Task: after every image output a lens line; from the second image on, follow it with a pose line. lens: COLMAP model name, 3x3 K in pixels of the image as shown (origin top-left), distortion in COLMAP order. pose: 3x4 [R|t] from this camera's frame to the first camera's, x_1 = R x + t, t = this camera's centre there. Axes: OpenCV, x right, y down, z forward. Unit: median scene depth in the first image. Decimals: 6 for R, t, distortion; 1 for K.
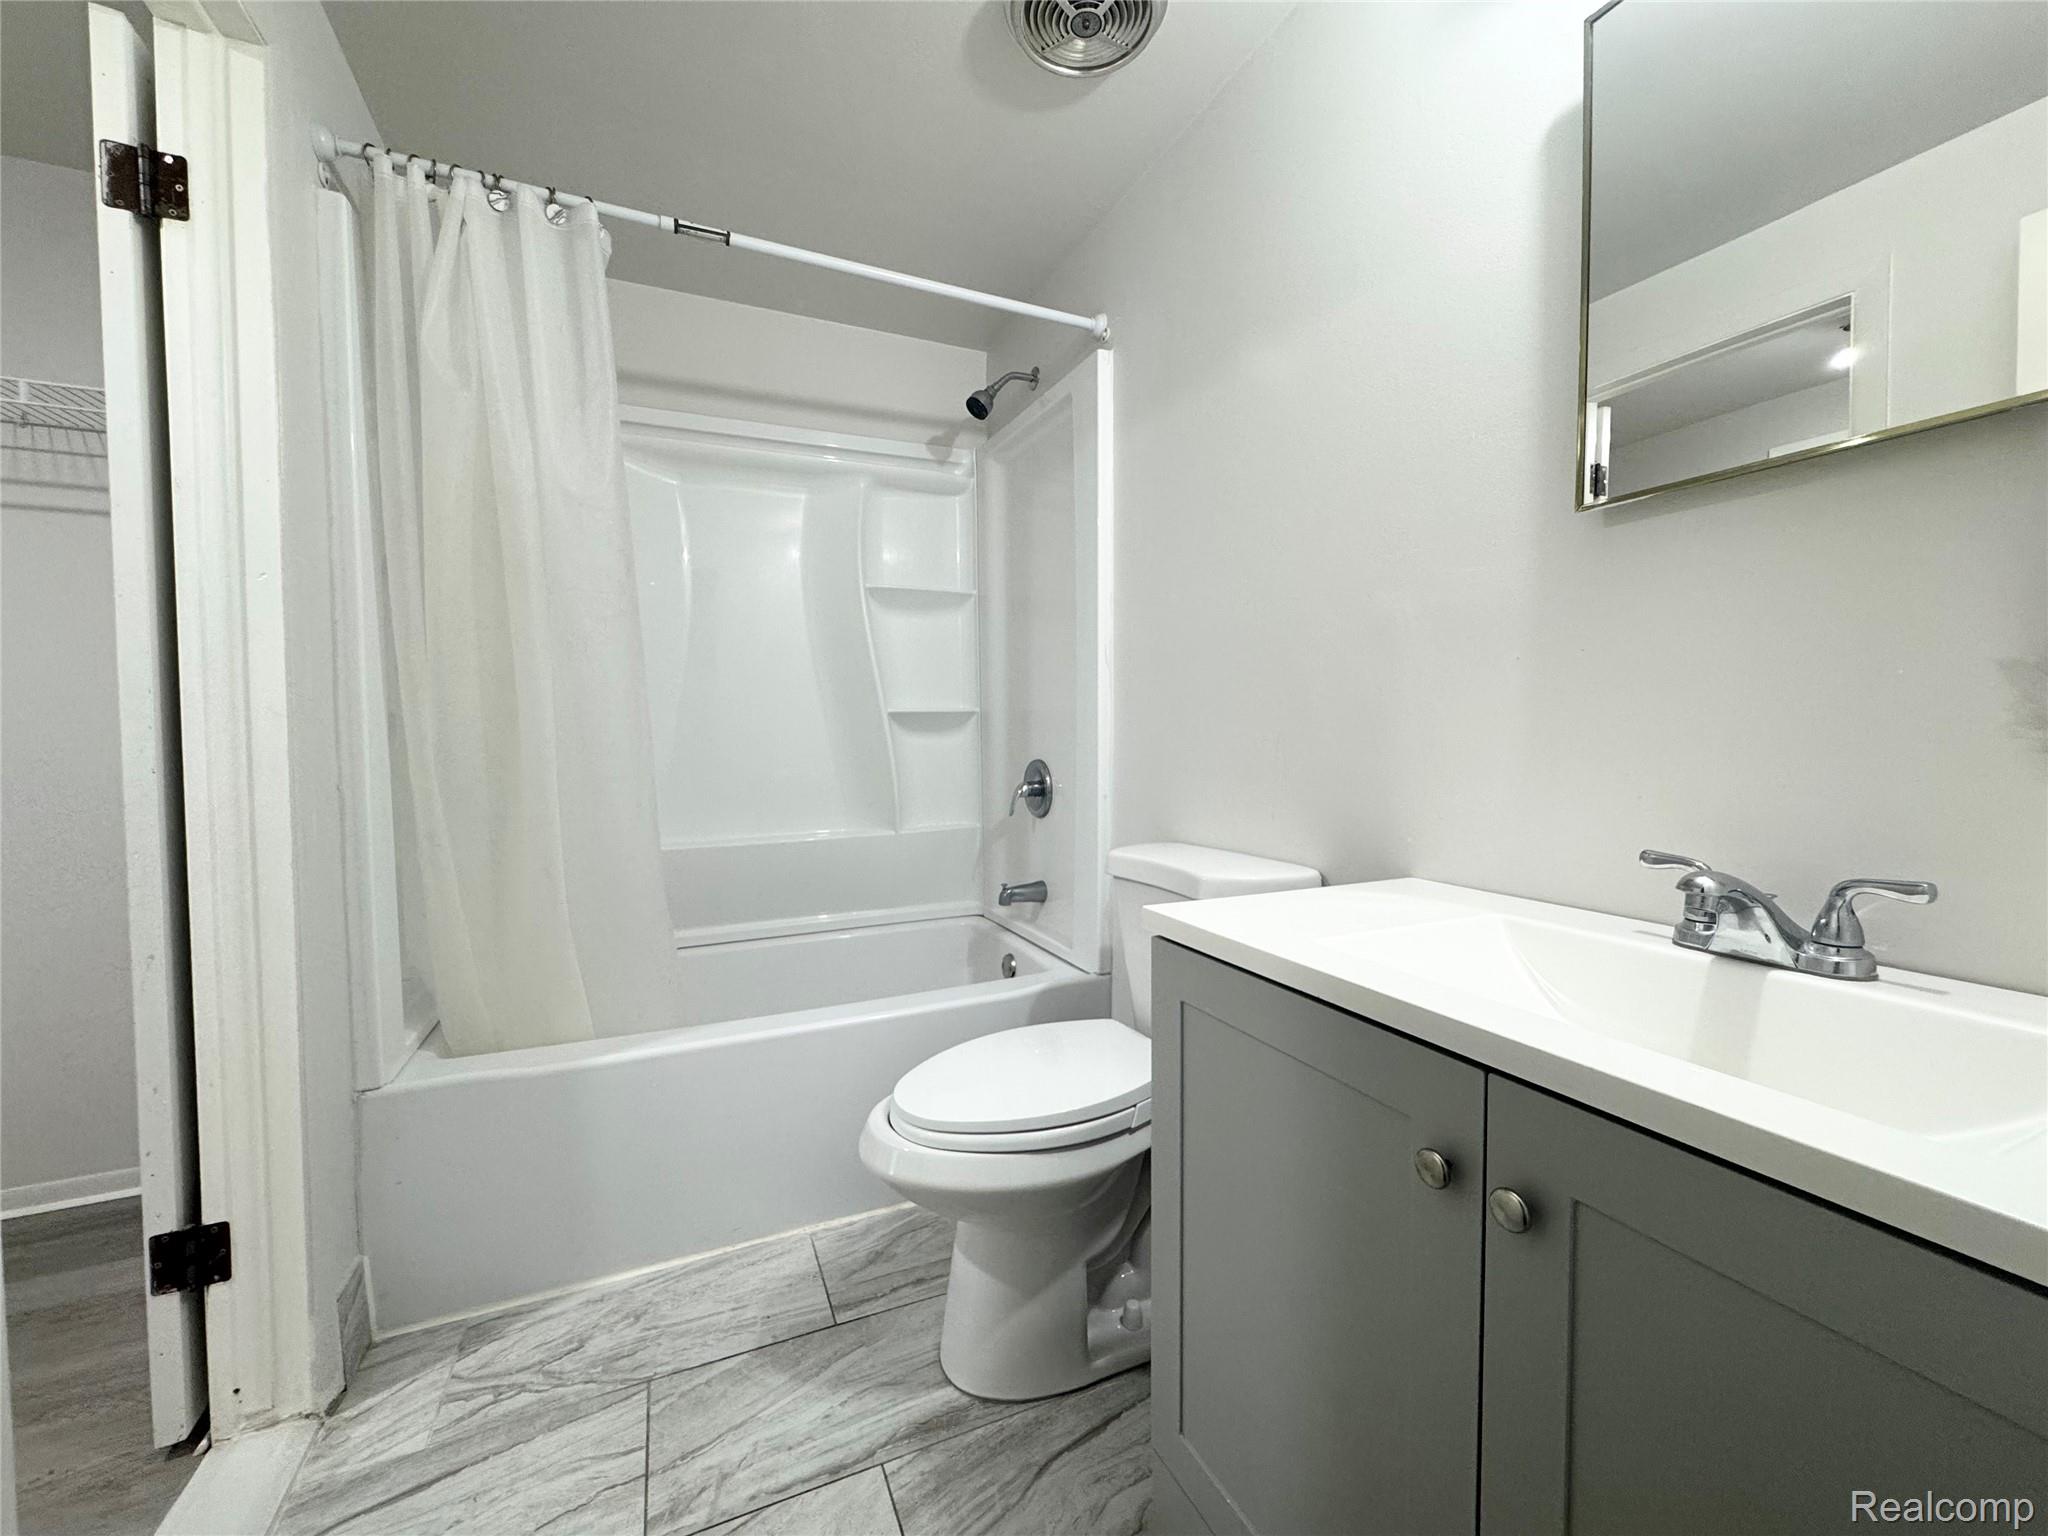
lens RADIAL K [[822.2, 0, 1027.7], [0, 822.2, 765.6], [0, 0, 1]] dist [0.000226, -0.001179]
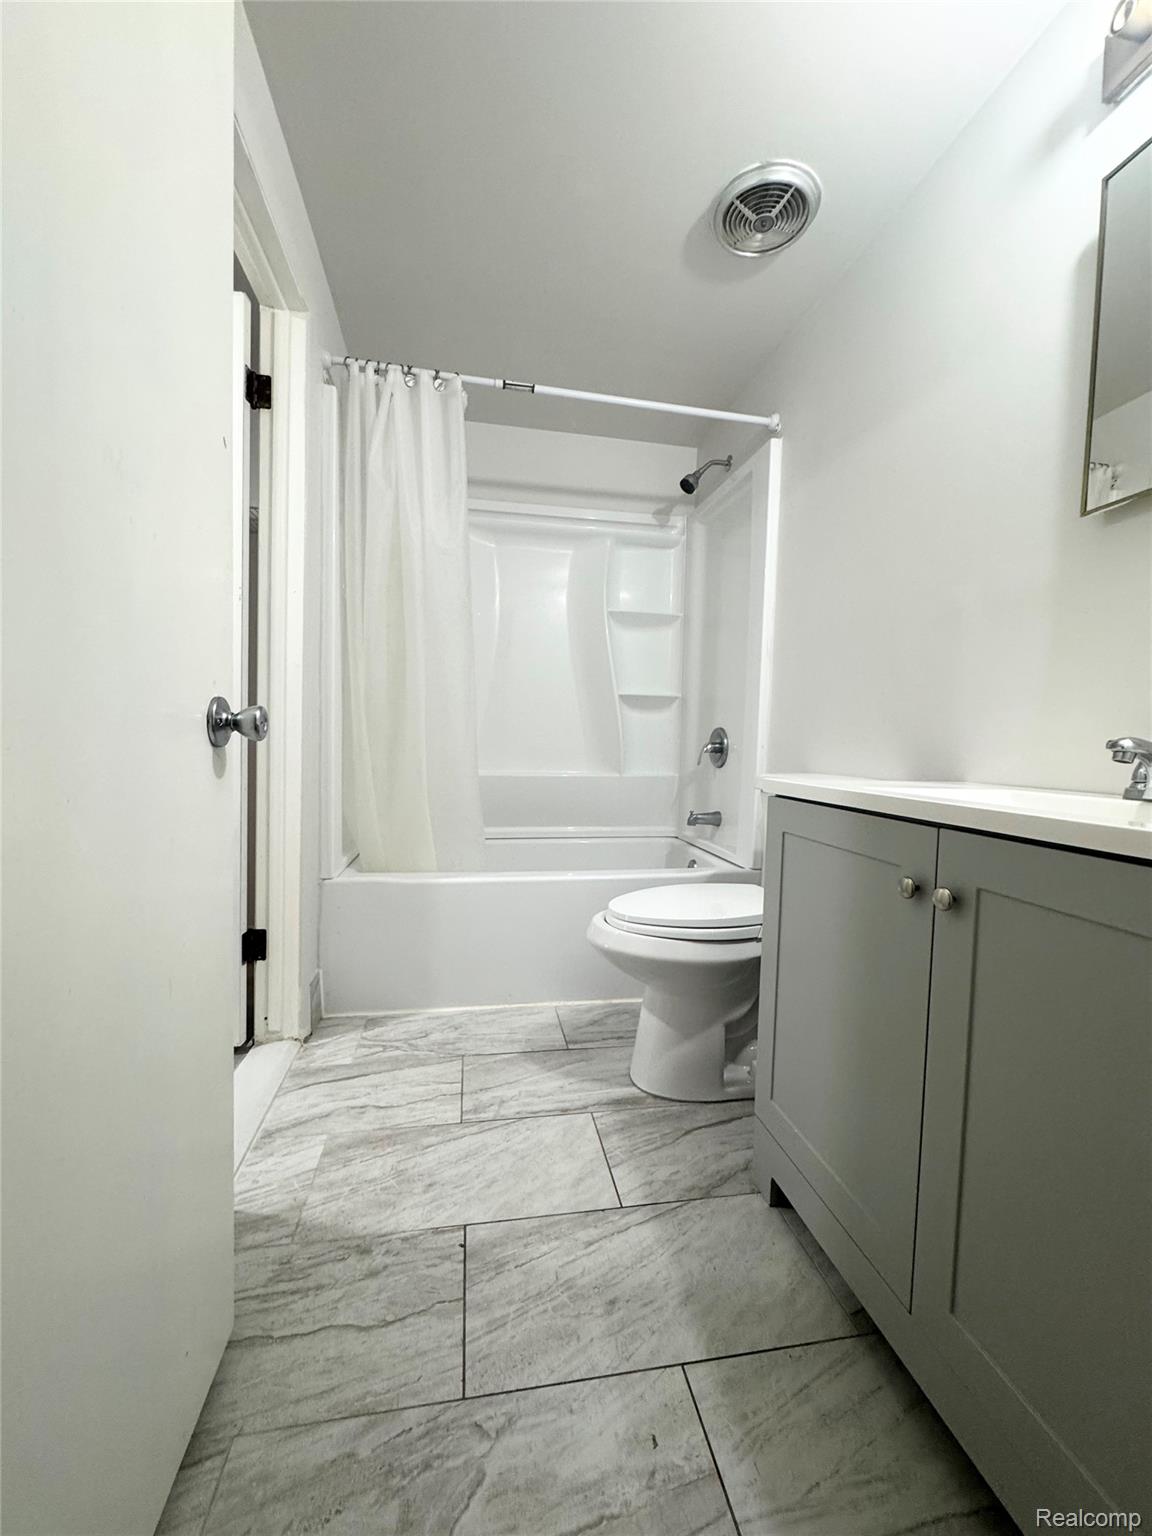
lens RADIAL K [[616.7, 0, 574.5], [0, 616.7, 772.8], [0, 0, 1]] dist [0.000226, -0.001179]
pose [[0.969427, 0.045394, -0.241145, 0.051290], [-0.043795, 0.998969, 0.011991, 0.116887], [0.241441, -0.001064, 0.970415, -0.192705]]
